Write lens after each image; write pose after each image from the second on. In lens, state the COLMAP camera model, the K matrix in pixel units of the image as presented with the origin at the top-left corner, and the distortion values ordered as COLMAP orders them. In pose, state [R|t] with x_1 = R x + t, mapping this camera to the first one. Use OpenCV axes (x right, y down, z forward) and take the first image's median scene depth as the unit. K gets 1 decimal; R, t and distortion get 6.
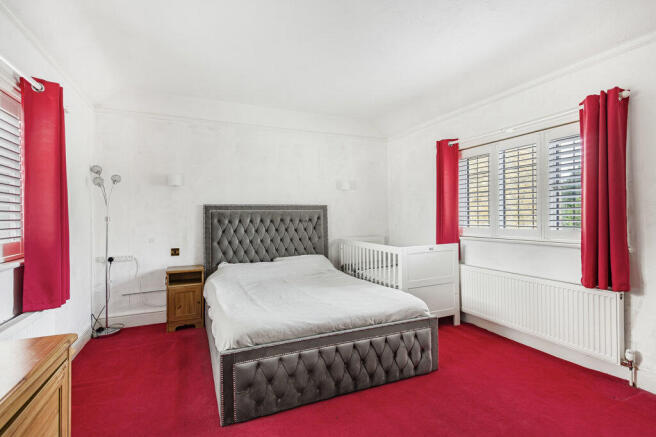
lens RADIAL K [[317.2, 0, 331.8], [0, 317.2, 214.9], [0, 0, 1]] dist [0.000677, 0.000173]
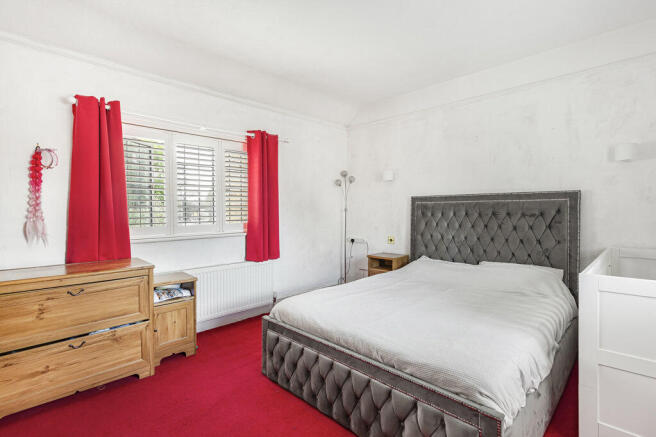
lens RADIAL K [[317.2, 0, 331.8], [0, 317.2, 214.9], [0, 0, 1]] dist [0.000677, 0.000173]
pose [[0.367572, 0.022063, -0.929733, 0.433367], [0.002136, 0.999696, 0.024568, 0.000276], [0.929993, -0.011016, 0.367413, 0.376814]]
